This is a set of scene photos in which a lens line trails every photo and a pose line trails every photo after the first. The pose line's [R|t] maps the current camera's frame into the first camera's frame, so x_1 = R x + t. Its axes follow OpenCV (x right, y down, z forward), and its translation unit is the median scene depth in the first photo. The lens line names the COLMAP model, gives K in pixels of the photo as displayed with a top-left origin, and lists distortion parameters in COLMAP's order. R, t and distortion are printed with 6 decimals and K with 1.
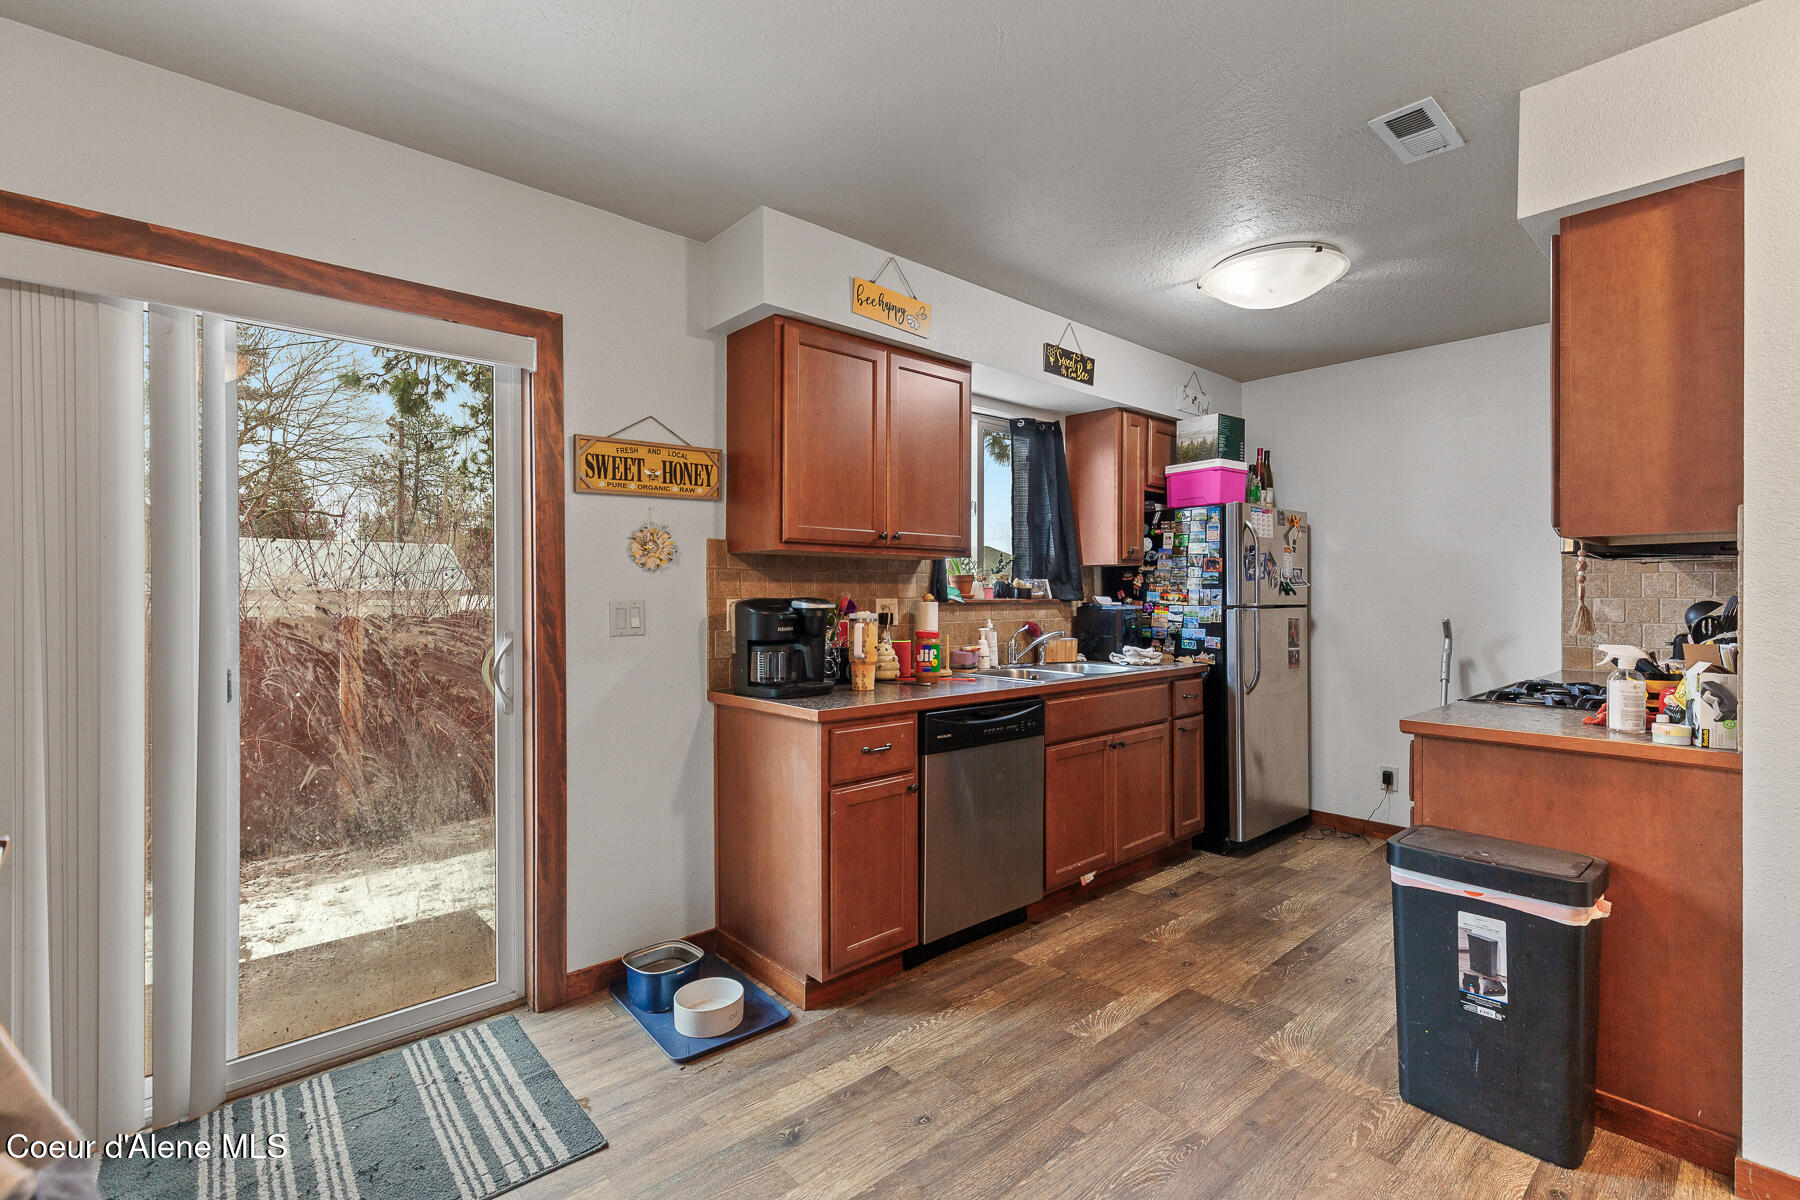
lens RADIAL K [[812.5, 0, 899.7], [0, 812.5, 596.7], [0, 0, 1]] dist [0.005019, -0.000341]
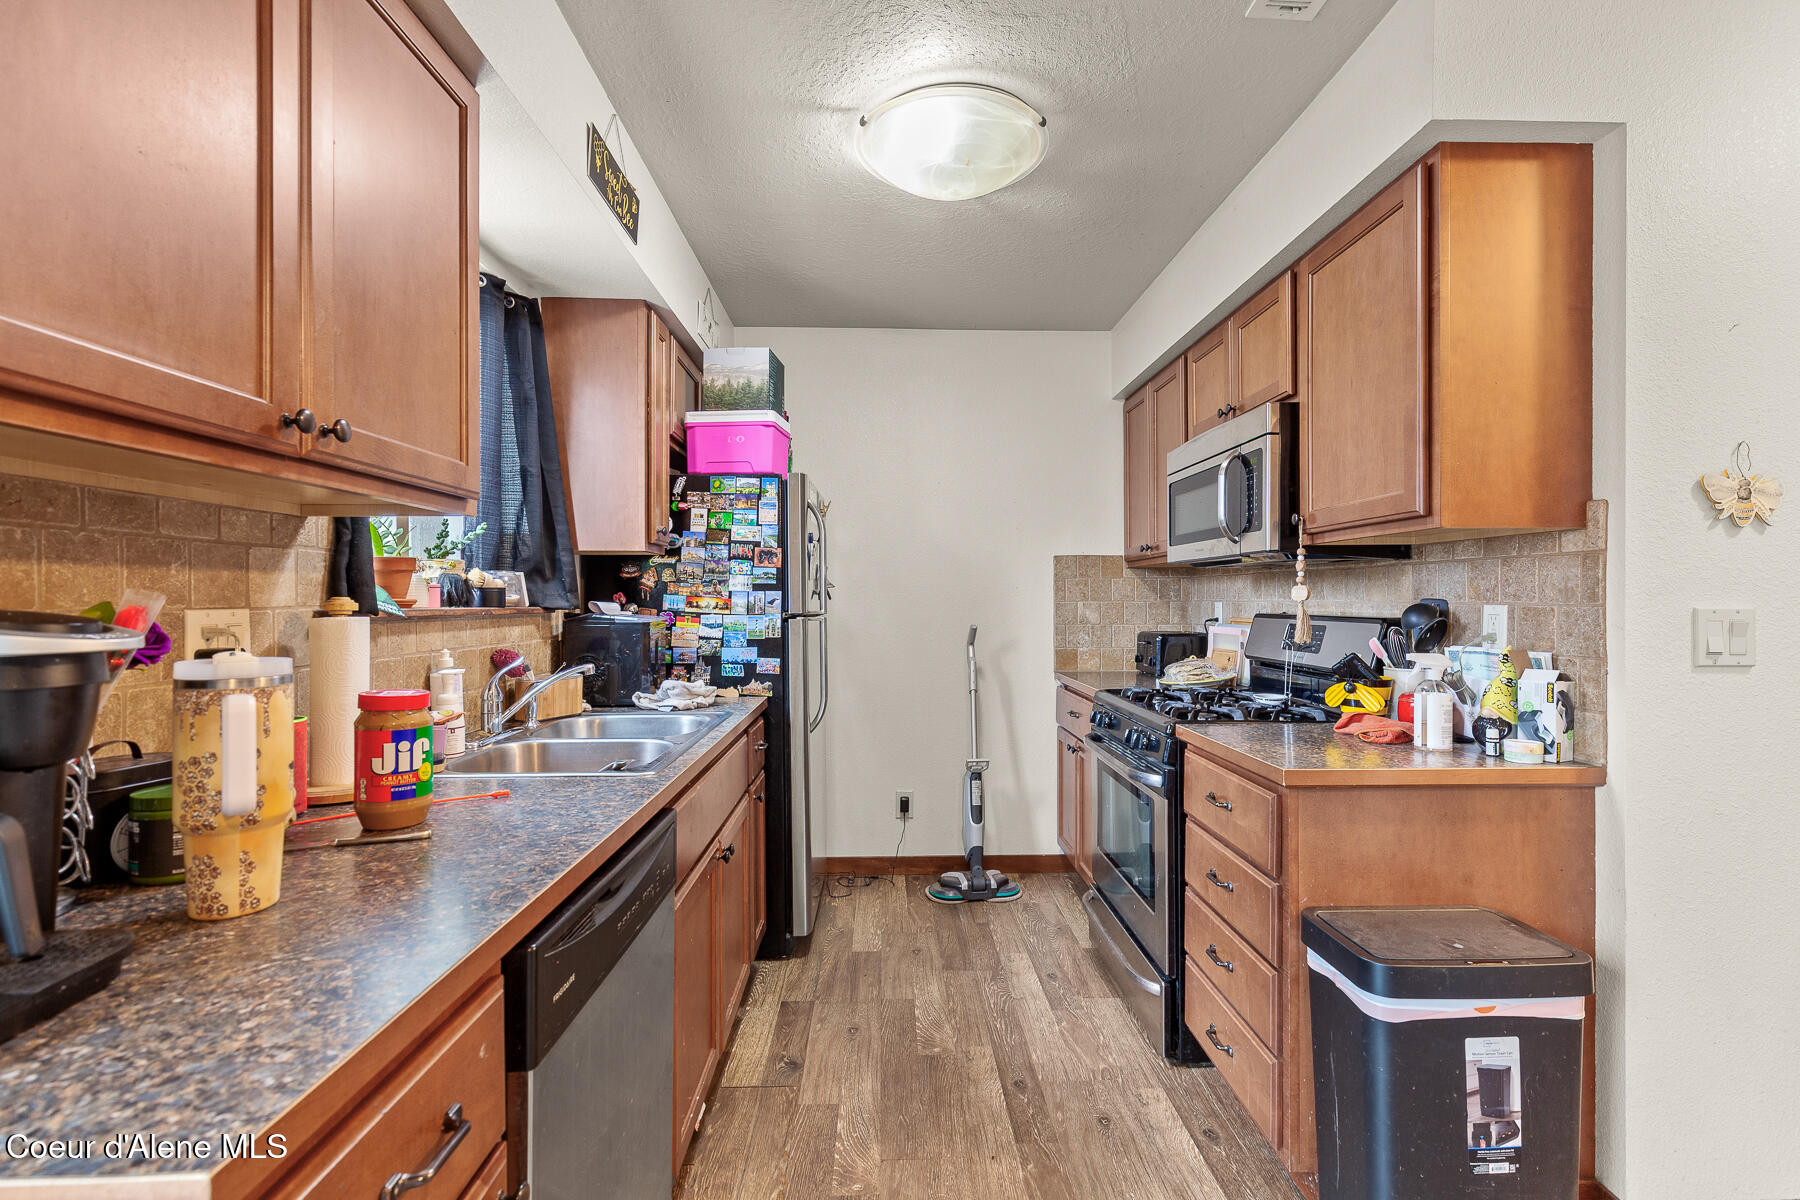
lens RADIAL K [[812.5, 0, 901.1], [0, 812.5, 600.1], [0, 0, 1]] dist [0.005019, -0.000341]
pose [[0.640086, -0.002105, 0.768300, -0.088579], [0.004158, 0.999991, -0.000724, -0.000547], [-0.768292, 0.003658, 0.640089, 0.451032]]
